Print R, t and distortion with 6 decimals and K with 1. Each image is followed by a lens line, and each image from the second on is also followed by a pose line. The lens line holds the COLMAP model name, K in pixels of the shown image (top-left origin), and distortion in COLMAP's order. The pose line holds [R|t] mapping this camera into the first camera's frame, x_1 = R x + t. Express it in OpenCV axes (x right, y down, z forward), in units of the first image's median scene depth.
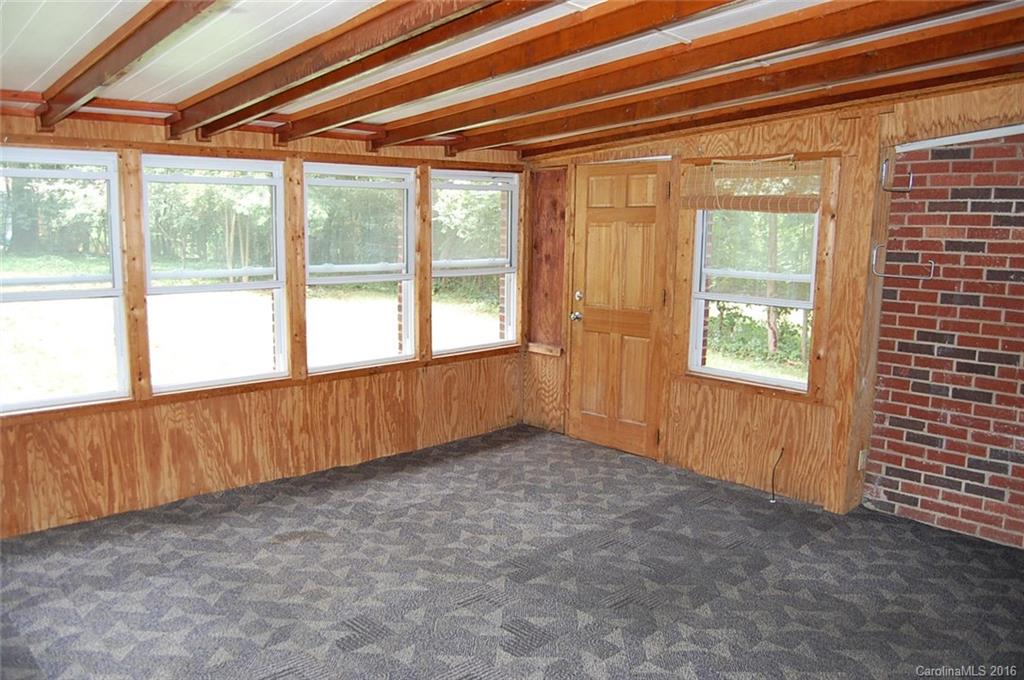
lens RADIAL K [[813.4, 0, 512.0], [0, 813.4, 340.0], [0, 0, 1]] dist [-0.087290, 0.006511]
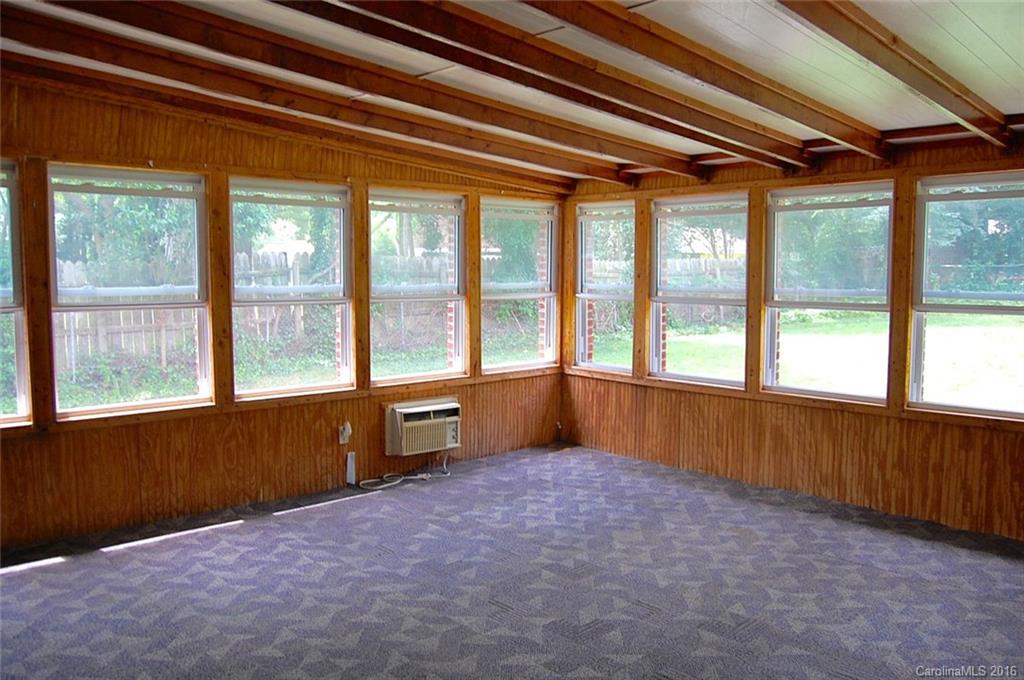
lens RADIAL K [[813.4, 0, 512.0], [0, 813.4, 340.0], [0, 0, 1]] dist [-0.087290, 0.006511]
pose [[-0.021762, 0.082901, -0.996320, 0.779070], [-0.132464, 0.987531, 0.085063, -0.061232], [0.990949, 0.133827, -0.010509, 0.657732]]
